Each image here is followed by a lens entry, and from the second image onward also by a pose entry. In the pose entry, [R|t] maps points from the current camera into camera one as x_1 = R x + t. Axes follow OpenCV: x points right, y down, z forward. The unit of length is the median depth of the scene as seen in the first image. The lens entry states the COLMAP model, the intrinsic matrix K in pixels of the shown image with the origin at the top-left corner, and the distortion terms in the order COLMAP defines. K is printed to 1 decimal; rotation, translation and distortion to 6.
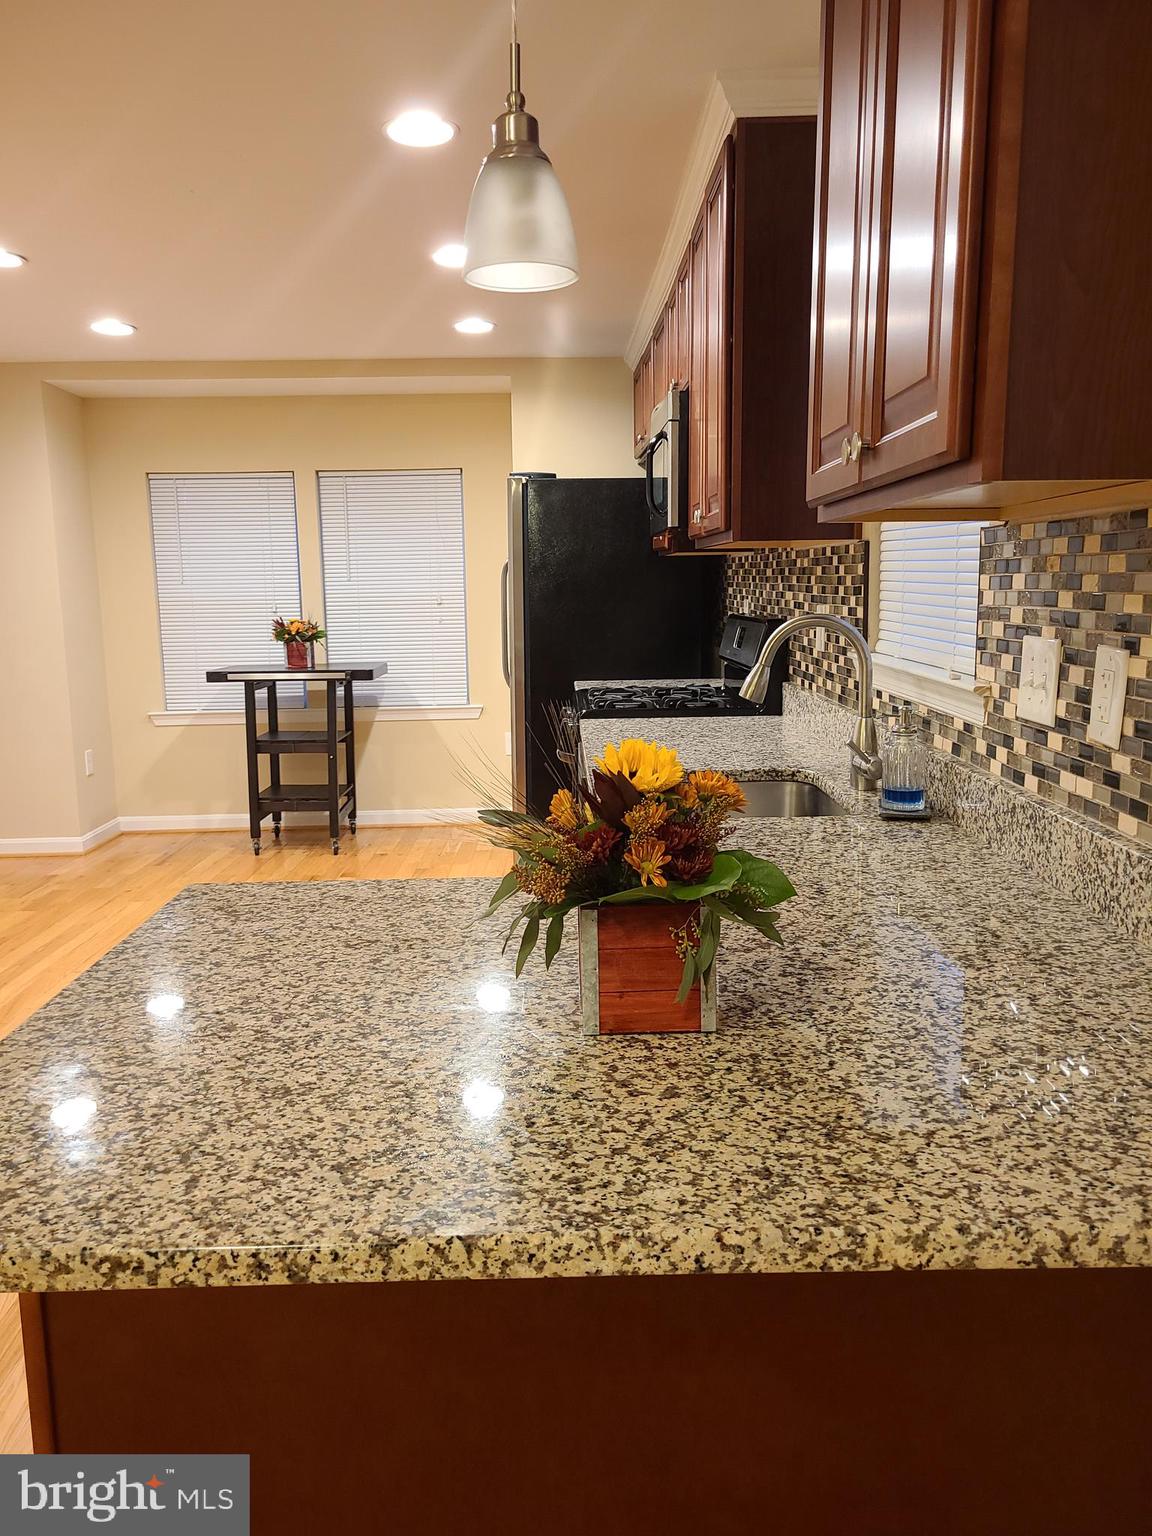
lens RADIAL K [[1151.7, 0, 578.9], [0, 1151.7, 757.0], [0, 0, 1]] dist [0.046593, -0.032647]
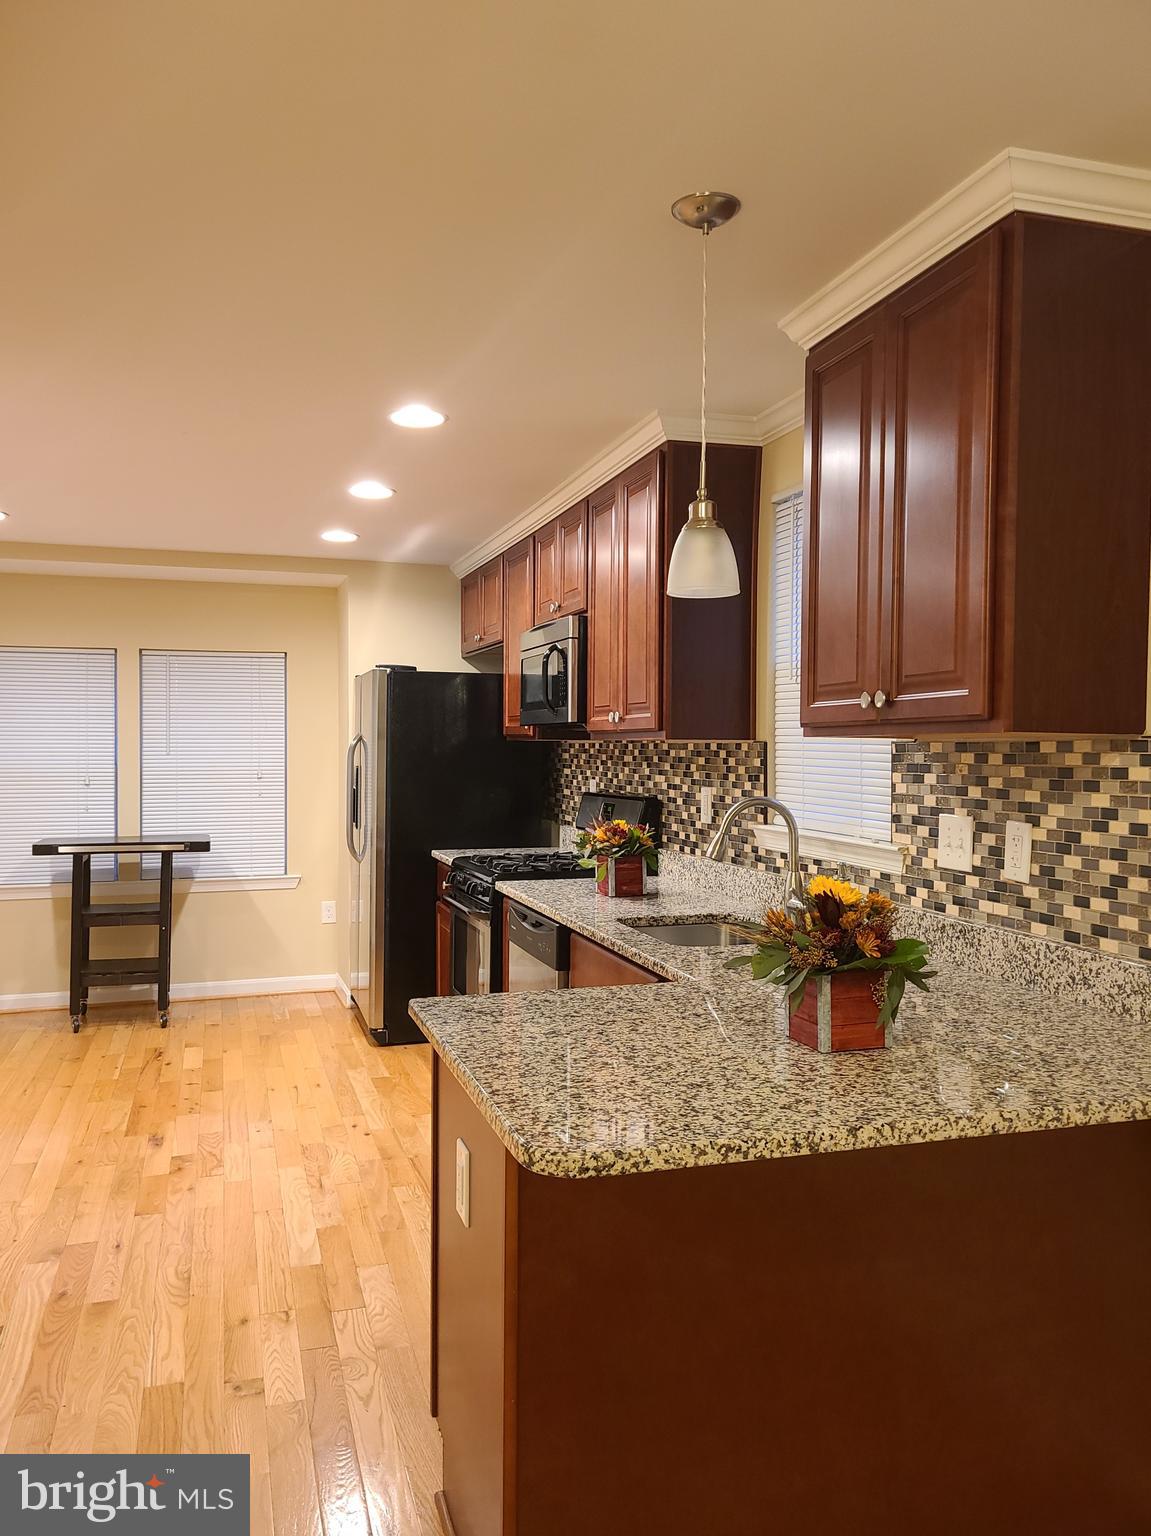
lens RADIAL K [[1185.7, 0, 591.8], [0, 1185.7, 756.4], [0, 0, 1]] dist [0.050665, -0.032732]
pose [[0.957170, 0.016500, 0.289056, -0.348518], [0.026266, 0.989309, -0.143449, 0.023353], [-0.288332, 0.144897, 0.946504, -0.252934]]
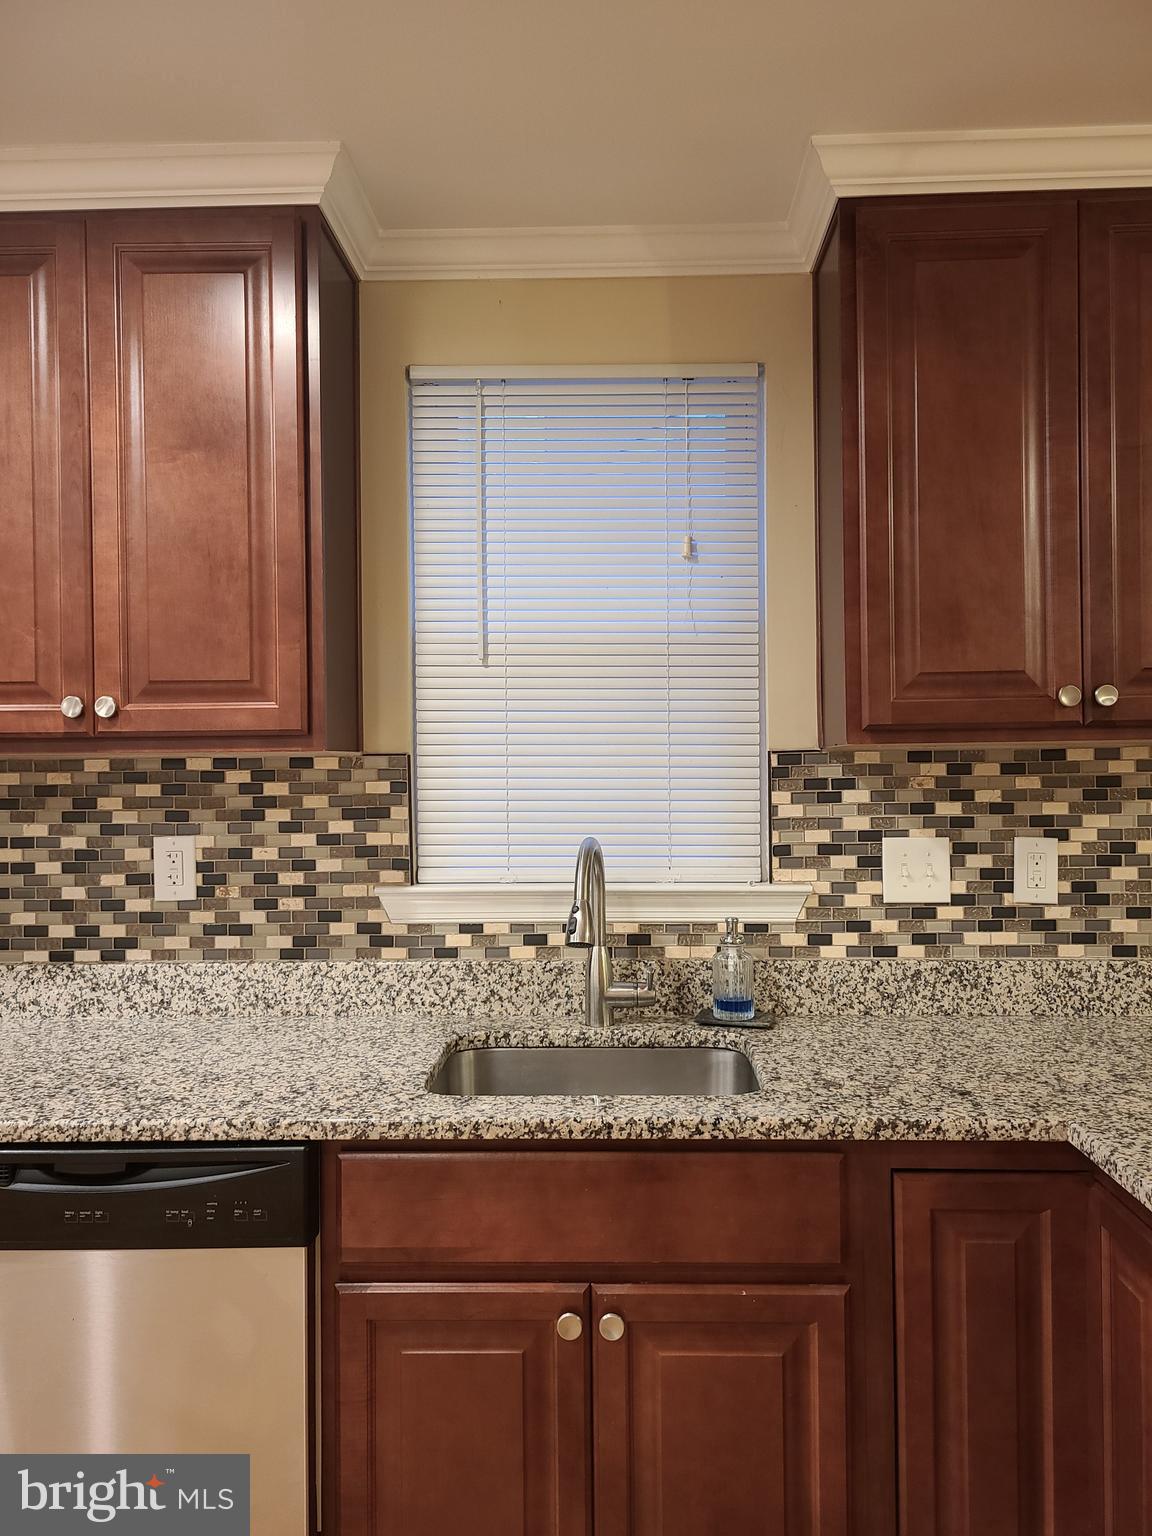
lens RADIAL K [[1151.7, 0, 578.9], [0, 1151.7, 757.0], [0, 0, 1]] dist [0.046593, -0.032647]
pose [[0.040940, 0.015584, 0.999040, -0.602312], [0.163398, 0.986313, -0.022081, -0.147404], [-0.985710, 0.164145, 0.037834, 0.853539]]
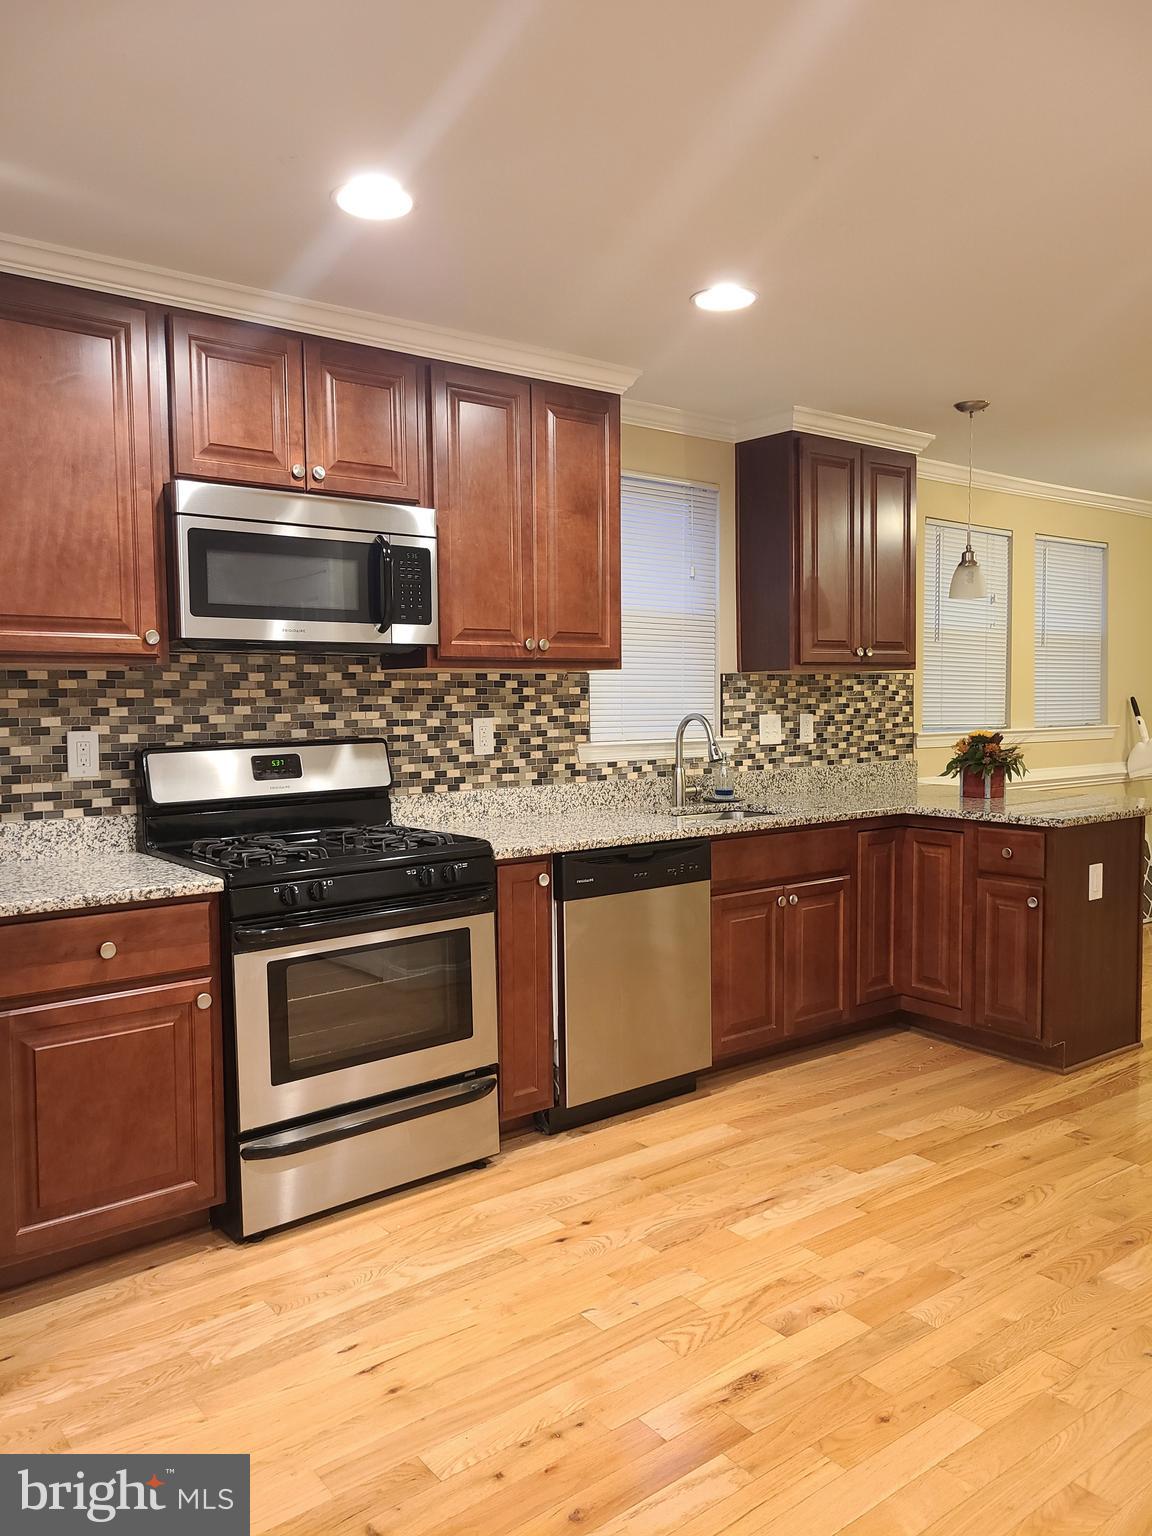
lens RADIAL K [[1151.7, 0, 578.9], [0, 1151.7, 757.0], [0, 0, 1]] dist [0.046593, -0.032647]
pose [[-0.607640, -0.026755, 0.793762, -1.022931], [0.138330, 0.980591, 0.138947, -0.299650], [-0.782073, 0.194231, -0.592146, 1.998505]]
